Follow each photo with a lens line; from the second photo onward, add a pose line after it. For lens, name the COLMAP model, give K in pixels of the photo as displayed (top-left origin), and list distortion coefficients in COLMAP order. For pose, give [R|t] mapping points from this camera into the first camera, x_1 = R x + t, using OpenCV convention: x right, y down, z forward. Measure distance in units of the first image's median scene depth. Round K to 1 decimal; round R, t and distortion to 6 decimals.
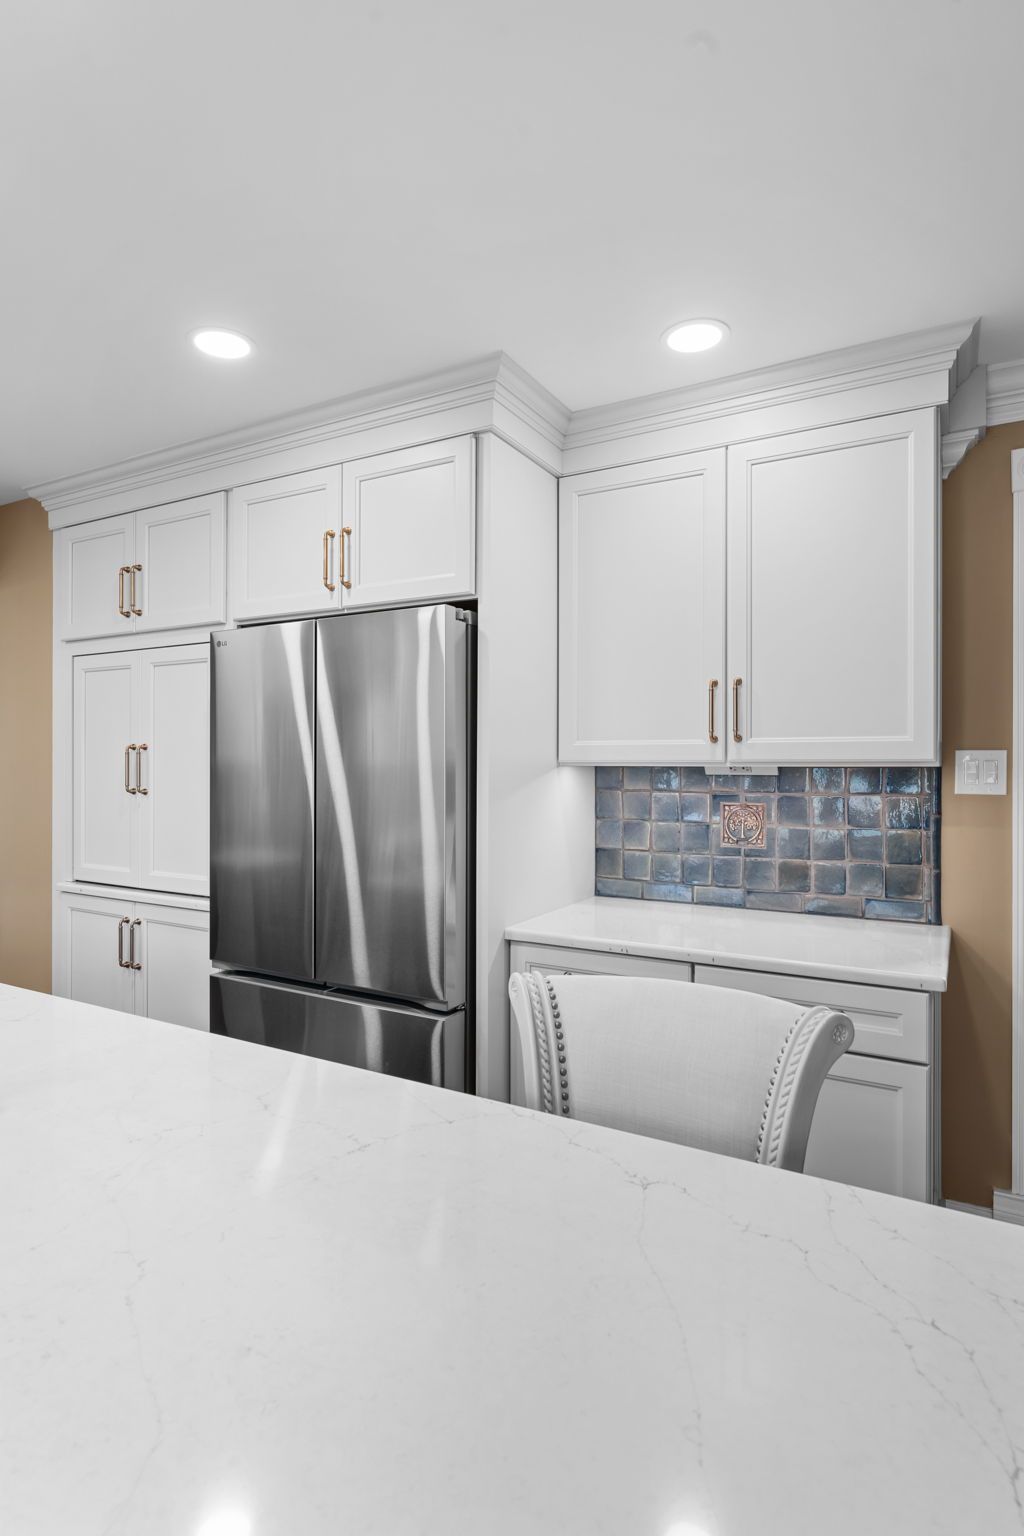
lens RADIAL K [[820.0, 0, 505.7], [0, 820.0, 763.4], [0, 0, 1]] dist [-0.004066, -0.002380]
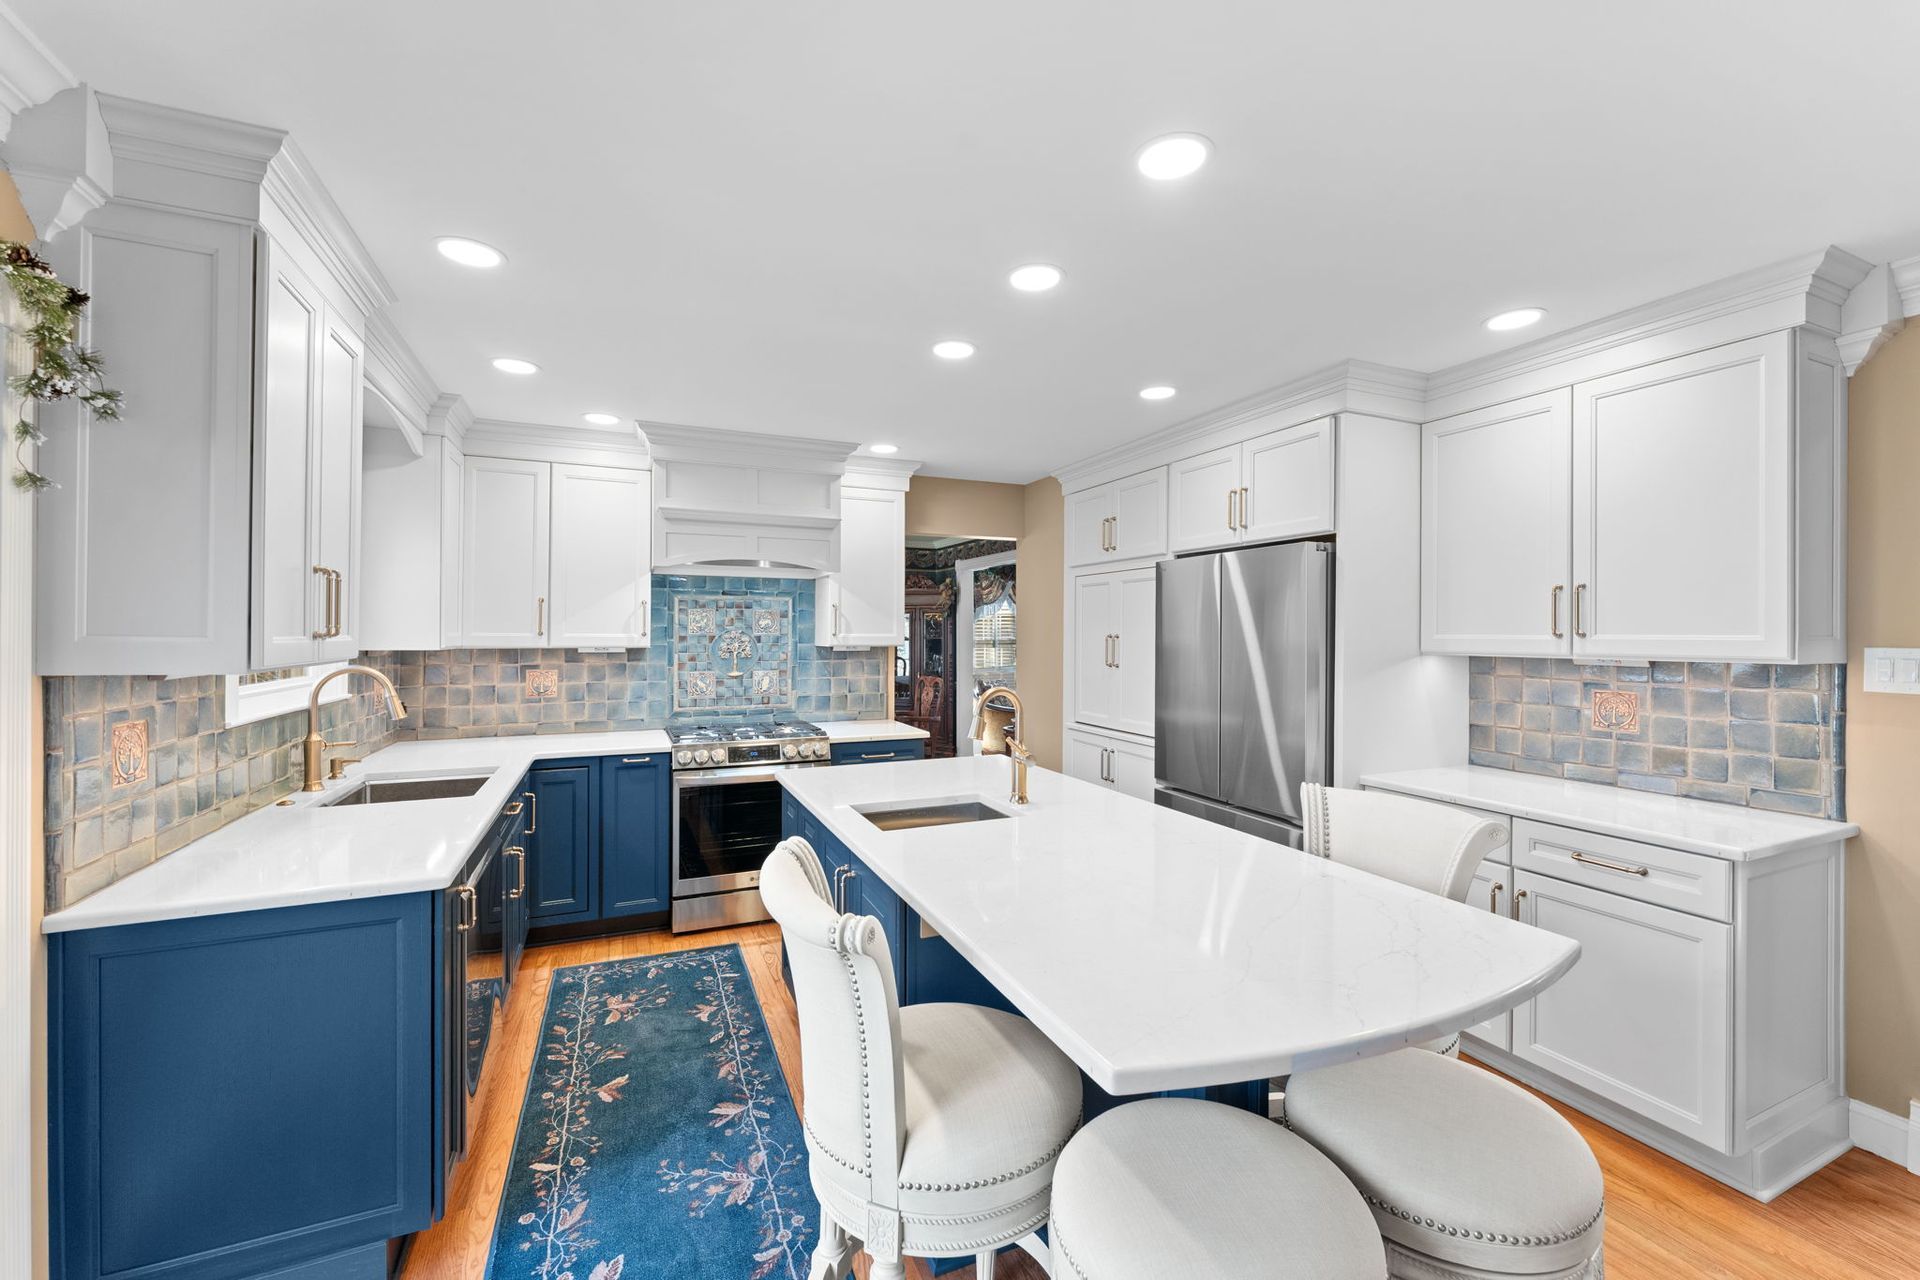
lens RADIAL K [[772.1, 0, 964.2], [0, 772.1, 632.5], [0, 0, 1]] dist [0.004128, -0.002566]
pose [[0.804603, 0.001327, -0.593812, 0.211232], [-0.004129, 0.999986, -0.003360, -0.024827], [0.593799, 0.005155, 0.804597, -0.374776]]
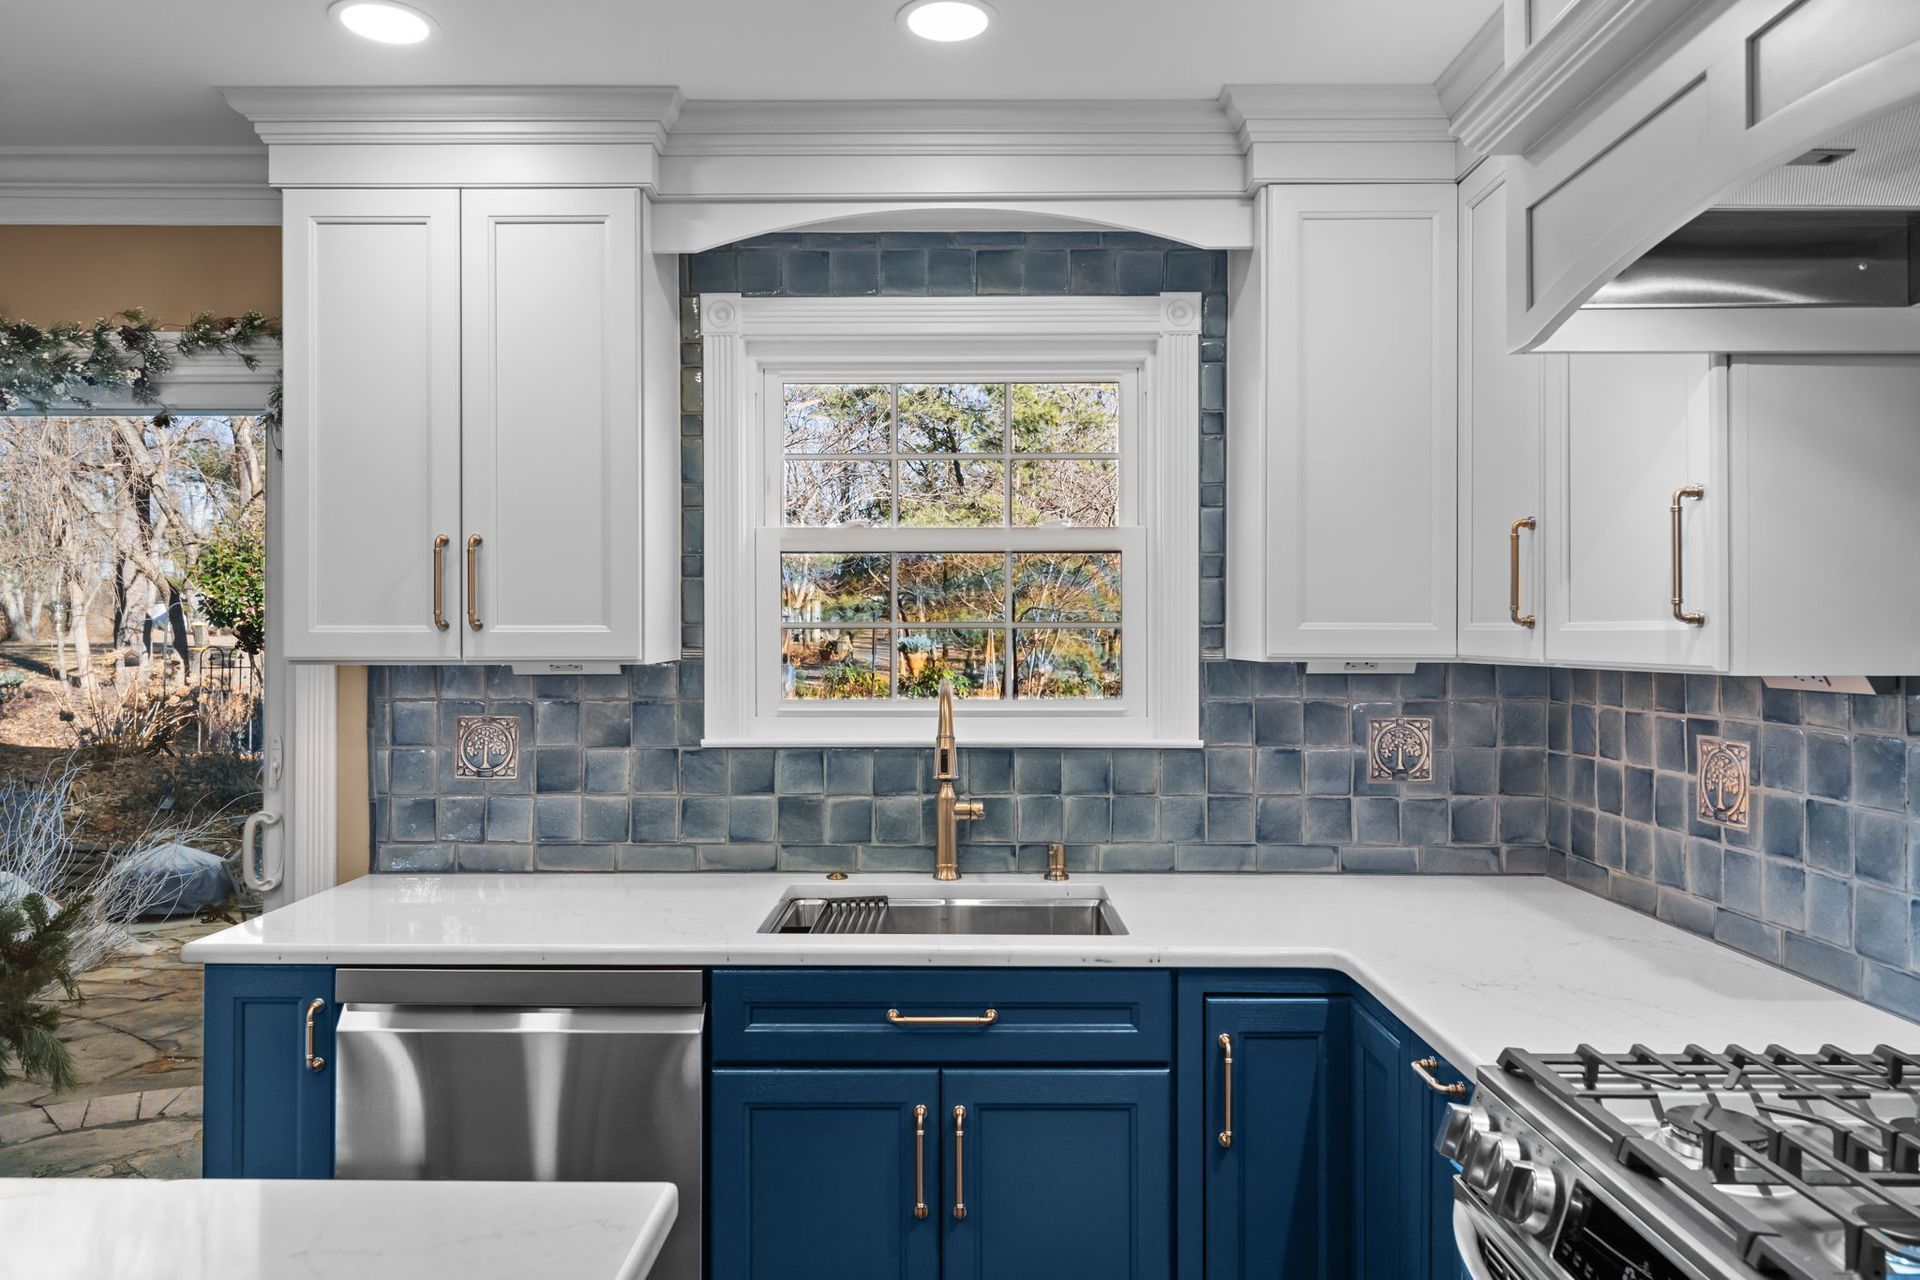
lens RADIAL K [[1289.5, 0, 954.3], [0, 1289.5, 626.1], [0, 0, 1]] dist [0.007580, -0.013163]
pose [[-0.874957, -0.006620, -0.484154, -0.594723], [-0.003024, 0.999962, -0.008209, -0.014447], [0.484190, -0.005719, -0.874944, 0.890417]]
